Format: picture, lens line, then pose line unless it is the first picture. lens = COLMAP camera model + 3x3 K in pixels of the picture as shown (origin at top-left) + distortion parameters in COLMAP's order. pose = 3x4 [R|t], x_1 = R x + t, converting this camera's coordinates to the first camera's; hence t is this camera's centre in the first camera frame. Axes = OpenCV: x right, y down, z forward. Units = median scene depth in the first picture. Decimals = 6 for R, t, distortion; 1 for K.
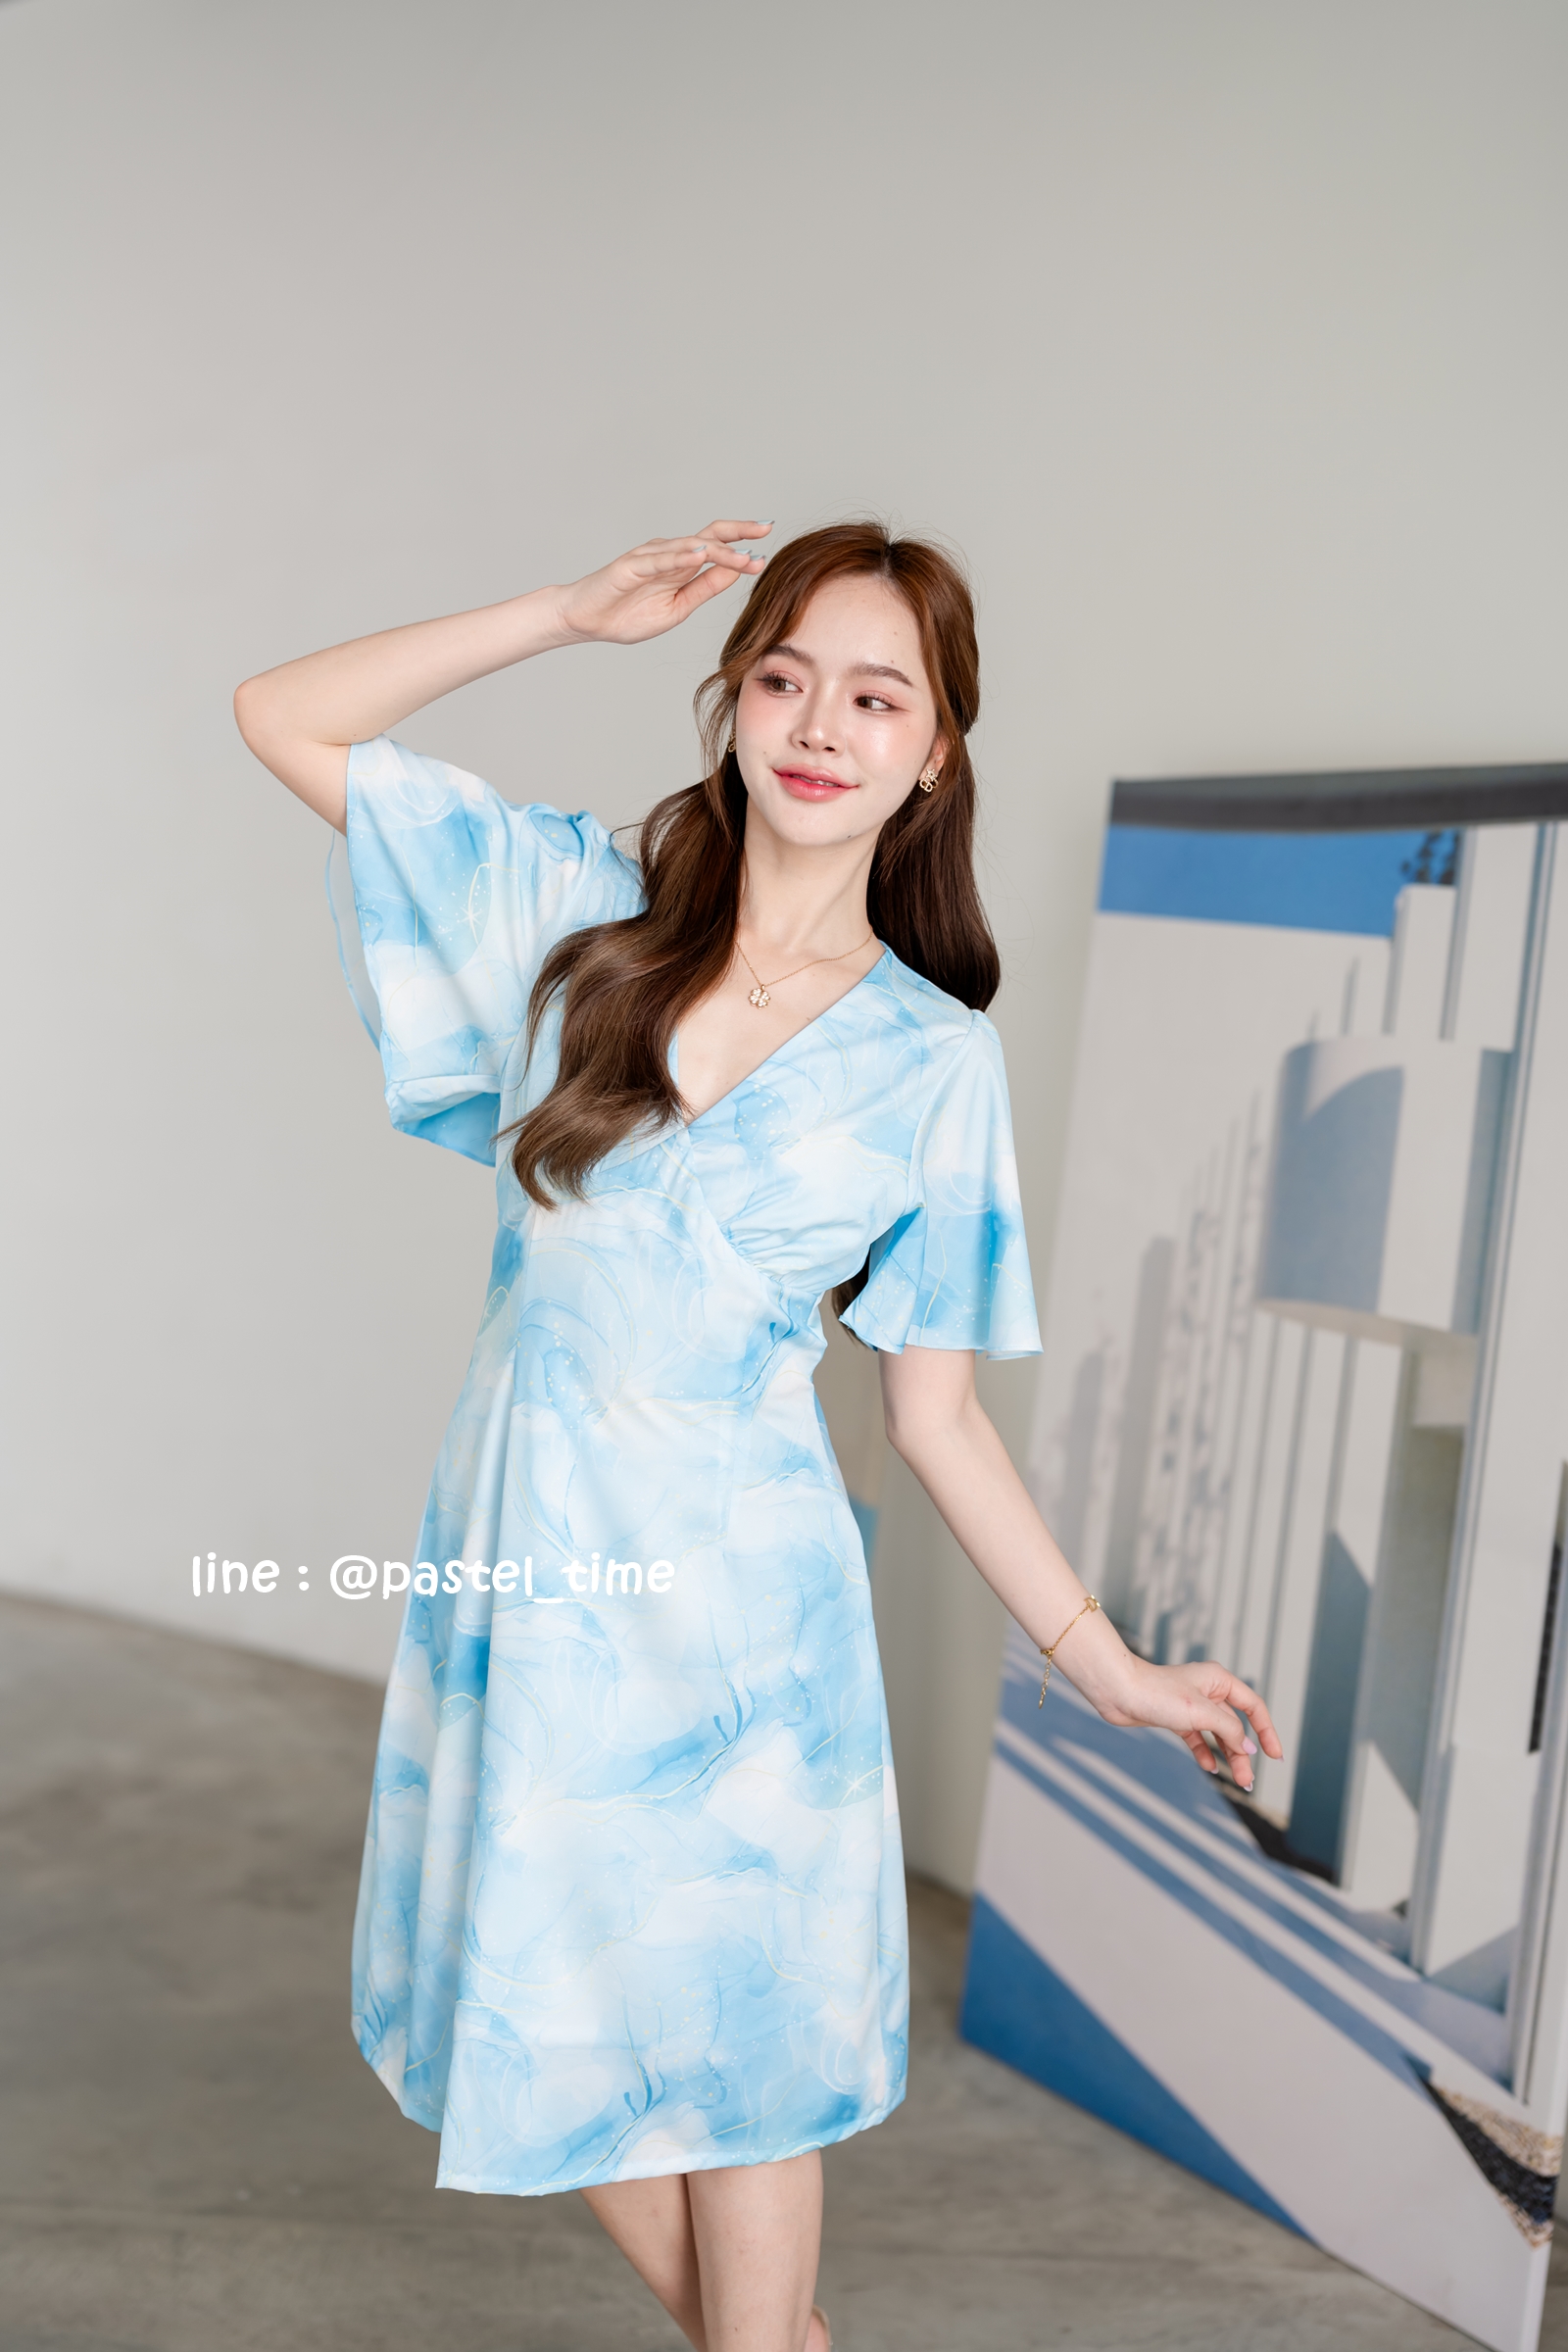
lens RADIAL K [[3410.6, 0, 804.7], [0, 3410.6, 1168.7], [0, 0, 1]] dist [0.009959, 0.000000]
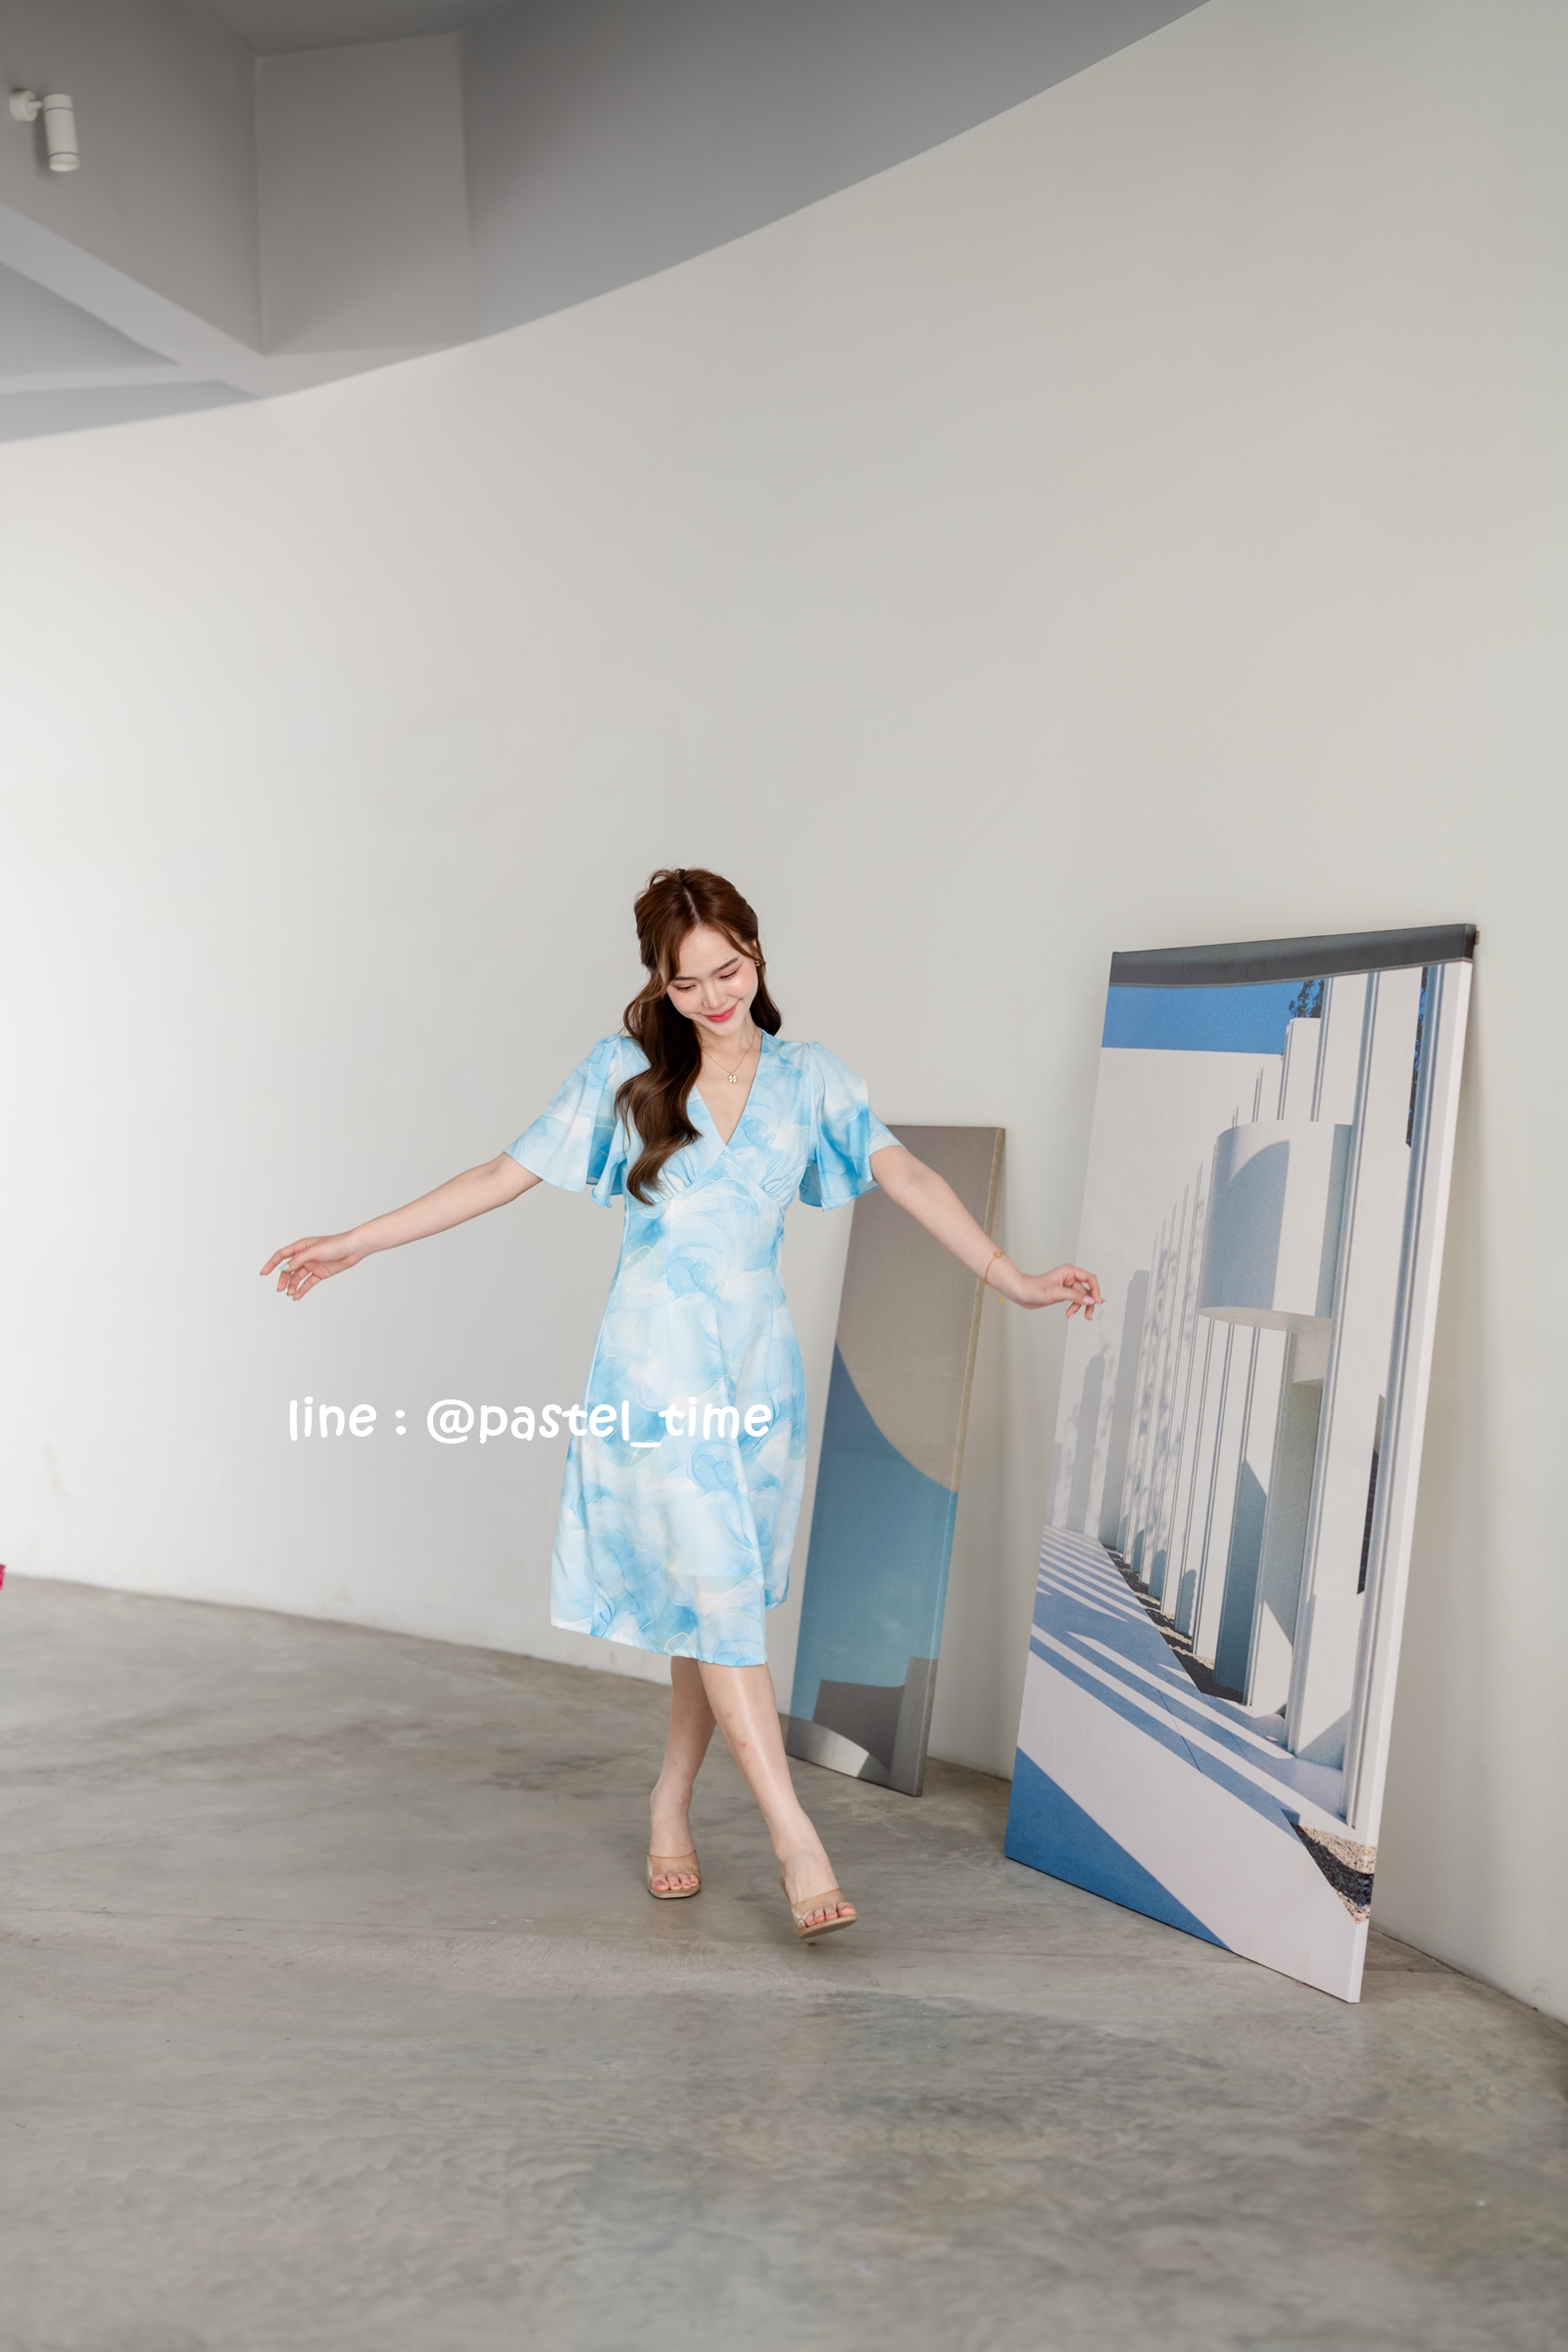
lens RADIAL K [[3410.6, 0, 795.2], [0, 3410.6, 1186.0], [0, 0, 1]] dist [0.009959, 0.000000]
pose [[0.997525, 0.000922, -0.070312, 0.067259], [-0.005445, 0.997925, -0.064163, 0.084656], [0.070107, 0.064388, 0.995459, -0.469969]]
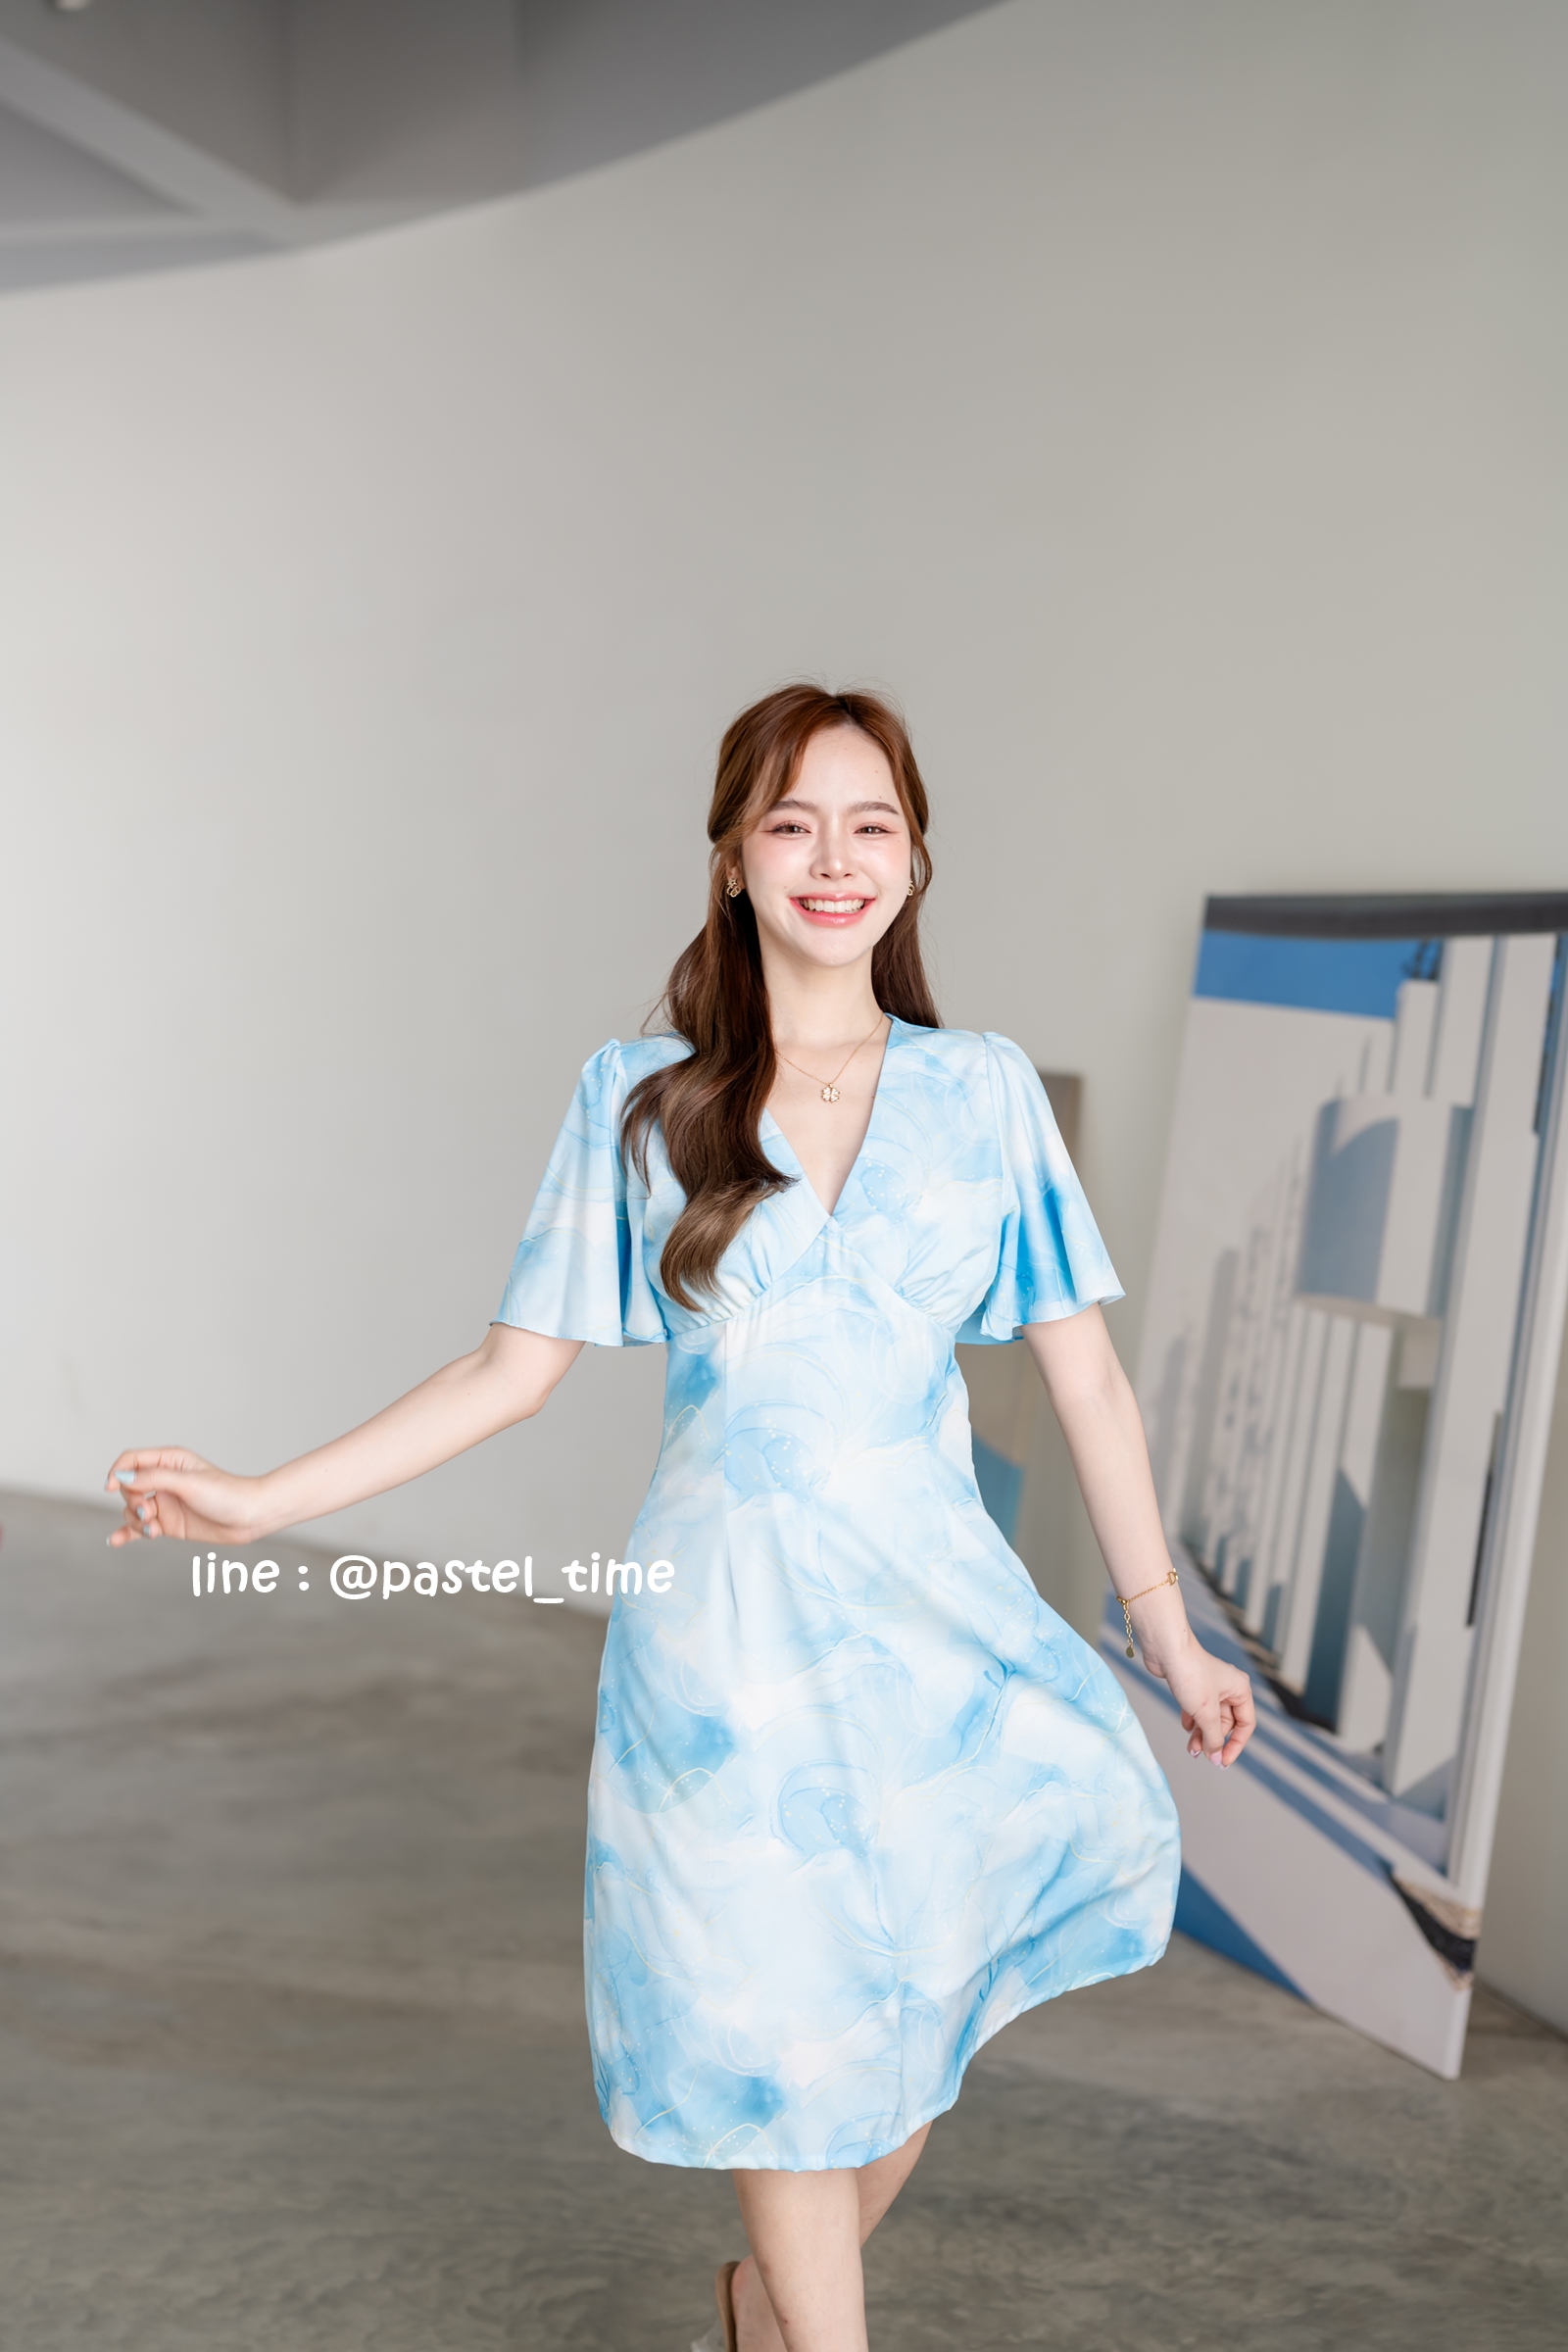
lens RADIAL K [[3410.6, 0, 812.5], [0, 3410.6, 1180.9], [0, 0, 1]] dist [0.009959, 0.000000]
pose [[0.996339, 0.021103, -0.082843, 0.058963], [-0.022620, 0.999592, -0.017421, 0.022914], [0.082441, 0.019231, 0.996410, -0.338873]]
